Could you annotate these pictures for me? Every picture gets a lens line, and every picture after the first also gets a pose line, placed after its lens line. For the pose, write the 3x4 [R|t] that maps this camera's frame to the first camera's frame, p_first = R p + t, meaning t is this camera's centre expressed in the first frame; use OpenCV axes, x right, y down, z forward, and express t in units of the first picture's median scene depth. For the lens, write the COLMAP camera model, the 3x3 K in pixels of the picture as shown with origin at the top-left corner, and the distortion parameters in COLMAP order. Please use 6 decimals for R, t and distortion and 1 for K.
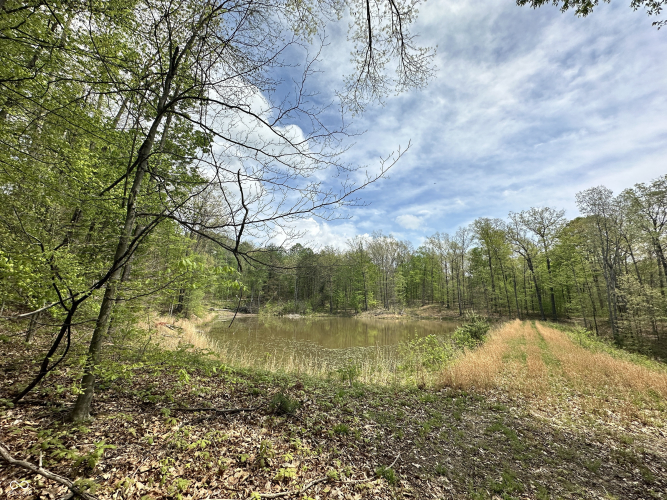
lens RADIAL K [[270.0, 0, 333.2], [0, 270.0, 246.9], [0, 0, 1]] dist [0.002430, 0.000080]
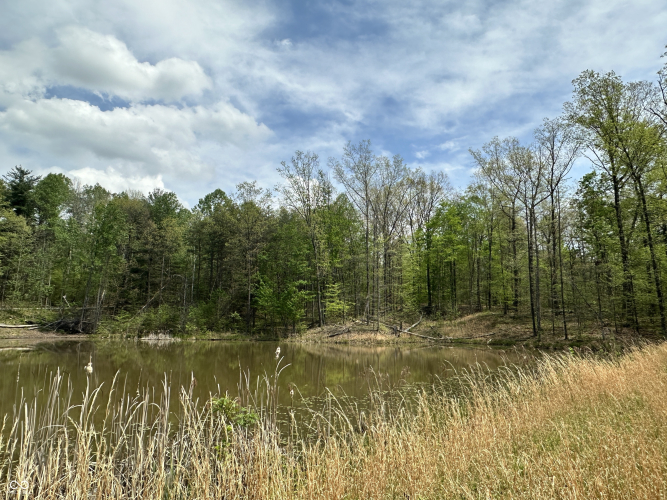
lens RADIAL K [[435.4, 0, 320.5], [0, 435.4, 250.2], [0, 0, 1]] dist [-0.015204, 0.013921]
pose [[0.991497, -0.030326, -0.126549, 0.692559], [0.035227, 0.998706, 0.036678, 0.278544], [0.125273, -0.040824, 0.991282, 0.972477]]
